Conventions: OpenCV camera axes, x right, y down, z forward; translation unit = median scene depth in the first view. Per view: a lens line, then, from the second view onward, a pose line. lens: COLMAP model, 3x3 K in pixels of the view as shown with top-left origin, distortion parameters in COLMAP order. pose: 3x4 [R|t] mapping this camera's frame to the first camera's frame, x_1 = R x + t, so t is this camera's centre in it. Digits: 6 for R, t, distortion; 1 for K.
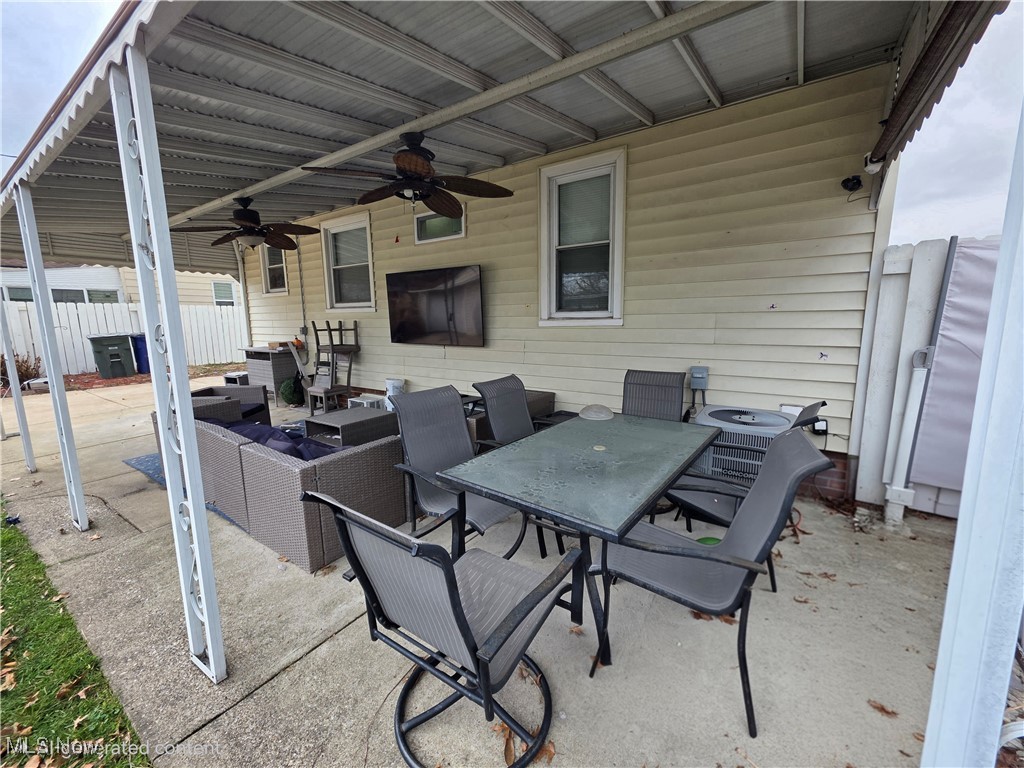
lens RADIAL K [[406.9, 0, 509.4], [0, 406.9, 354.3], [0, 0, 1]] dist [0.000149, -0.000003]
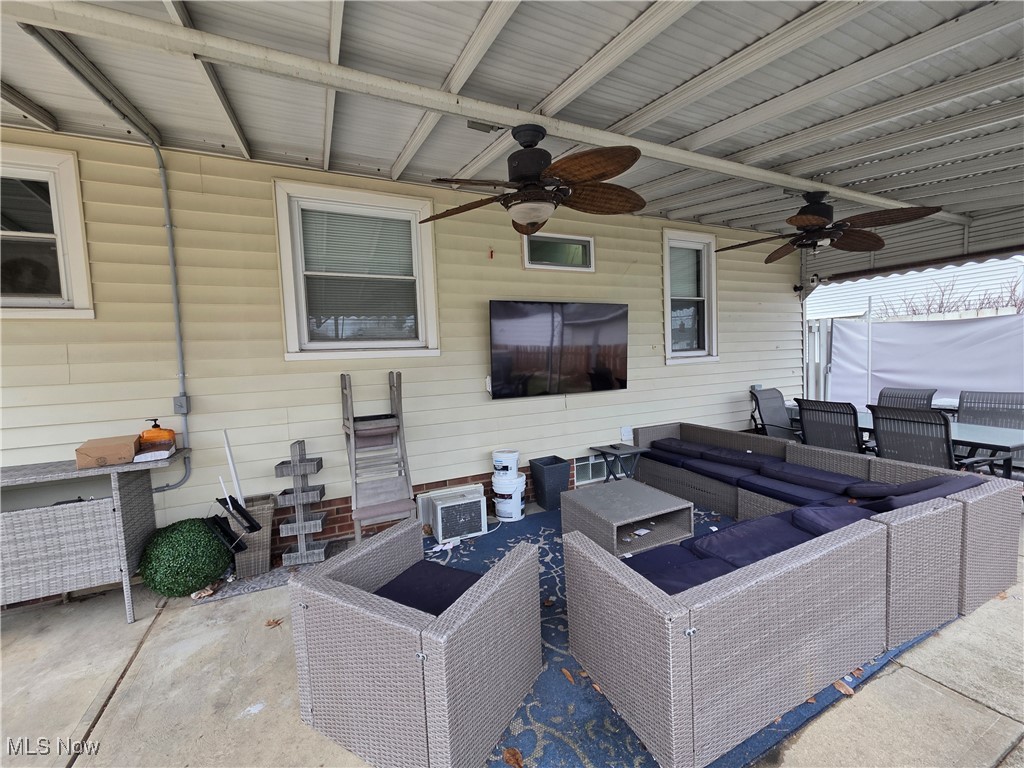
lens RADIAL K [[406.8, 0, 512.0], [0, 406.8, 384.0], [0, 0, 1]] dist [0.001463, 0.000093]
pose [[0.523083, -0.058153, 0.850296, -0.881506], [0.113418, 0.993546, -0.001822, -0.049571], [-0.844702, 0.097392, 0.526302, 0.613478]]
